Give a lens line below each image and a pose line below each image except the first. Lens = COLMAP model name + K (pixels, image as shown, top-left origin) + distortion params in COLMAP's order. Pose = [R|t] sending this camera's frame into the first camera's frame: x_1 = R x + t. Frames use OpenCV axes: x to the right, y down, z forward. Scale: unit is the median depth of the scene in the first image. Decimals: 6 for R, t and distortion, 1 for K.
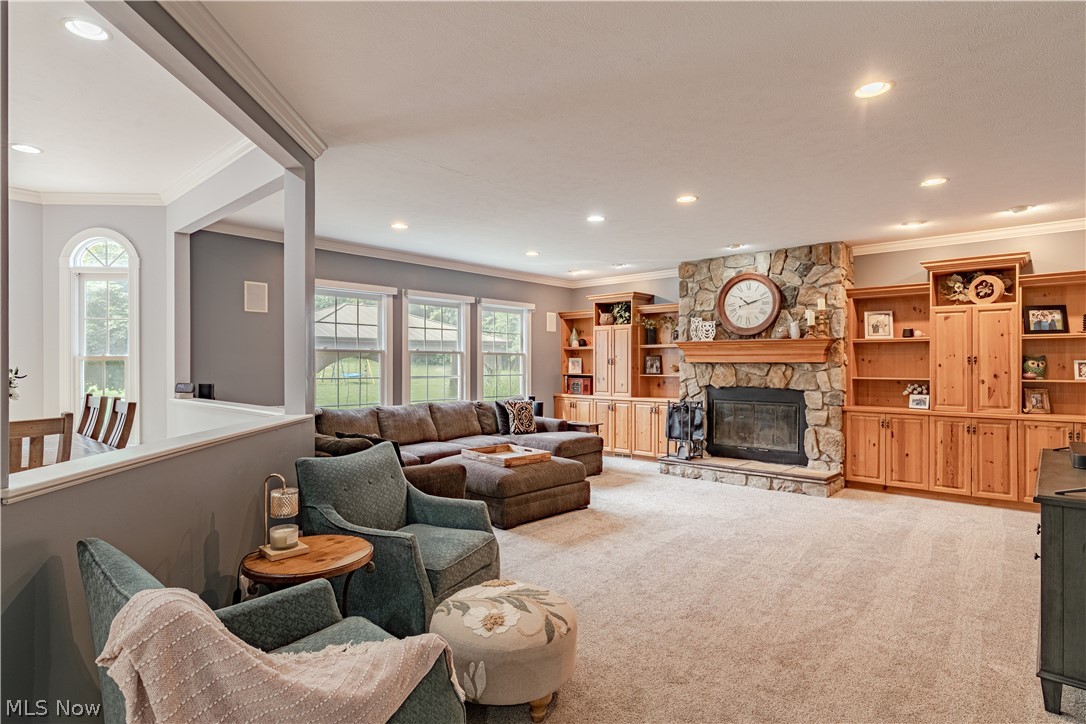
lens RADIAL K [[564.3, 0, 549.1], [0, 564.3, 364.8], [0, 0, 1]] dist [-0.001814, 0.000228]
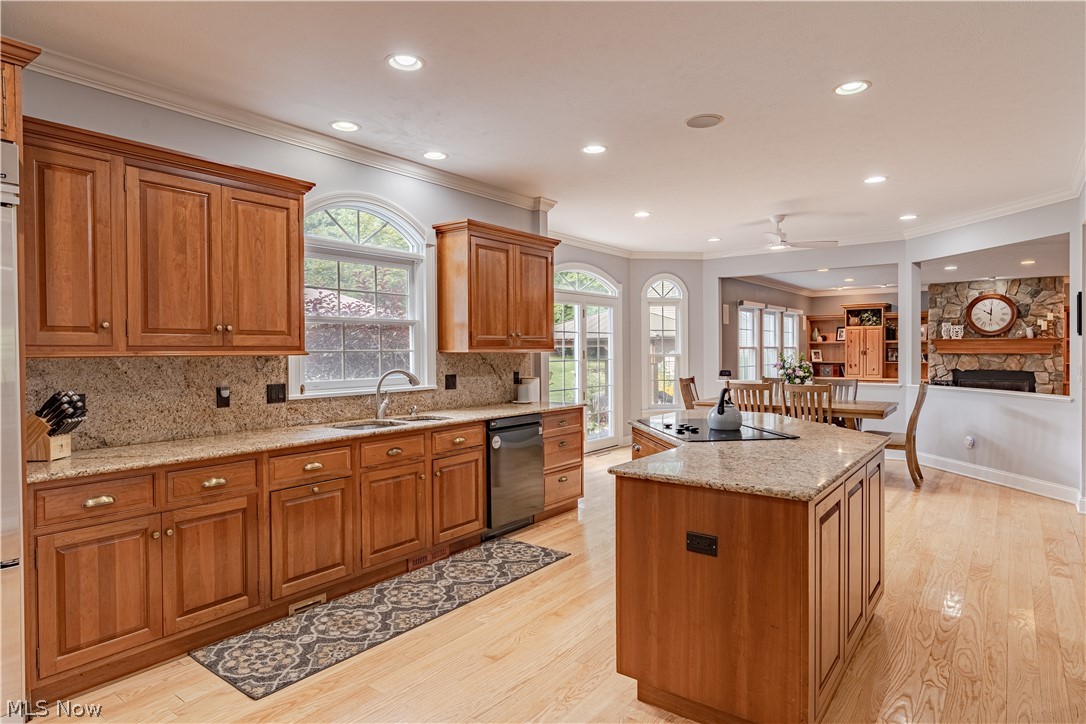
lens RADIAL K [[618.3, 0, 543.8], [0, 618.3, 359.4], [0, 0, 1]] dist [-0.011955, 0.003566]
pose [[0.996900, -0.007259, 0.078338, -0.997981], [0.006074, 0.999864, 0.015352, -0.021726], [-0.078439, -0.014828, 0.996809, -0.556095]]
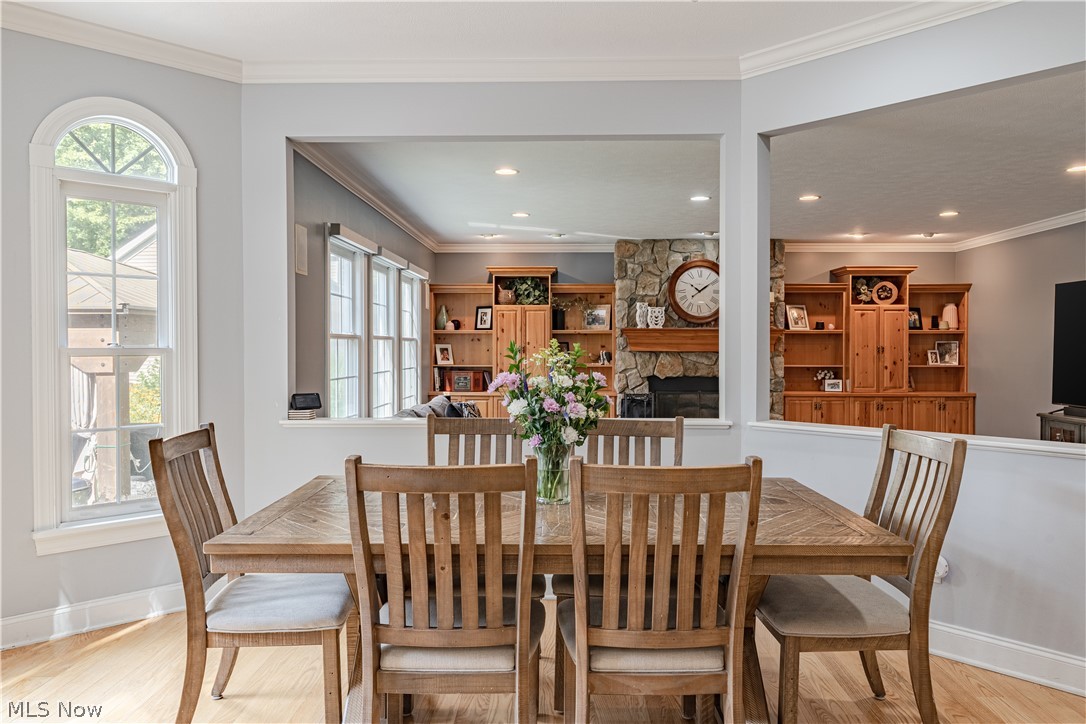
lens RADIAL K [[781.2, 0, 550.7], [0, 781.2, 358.7], [0, 0, 1]] dist [0.012952, 0.003614]
pose [[0.755719, -0.009711, 0.654824, -0.761257], [-0.000655, 0.999878, 0.015585, -0.012917], [-0.654896, -0.012207, 0.755621, 0.150035]]
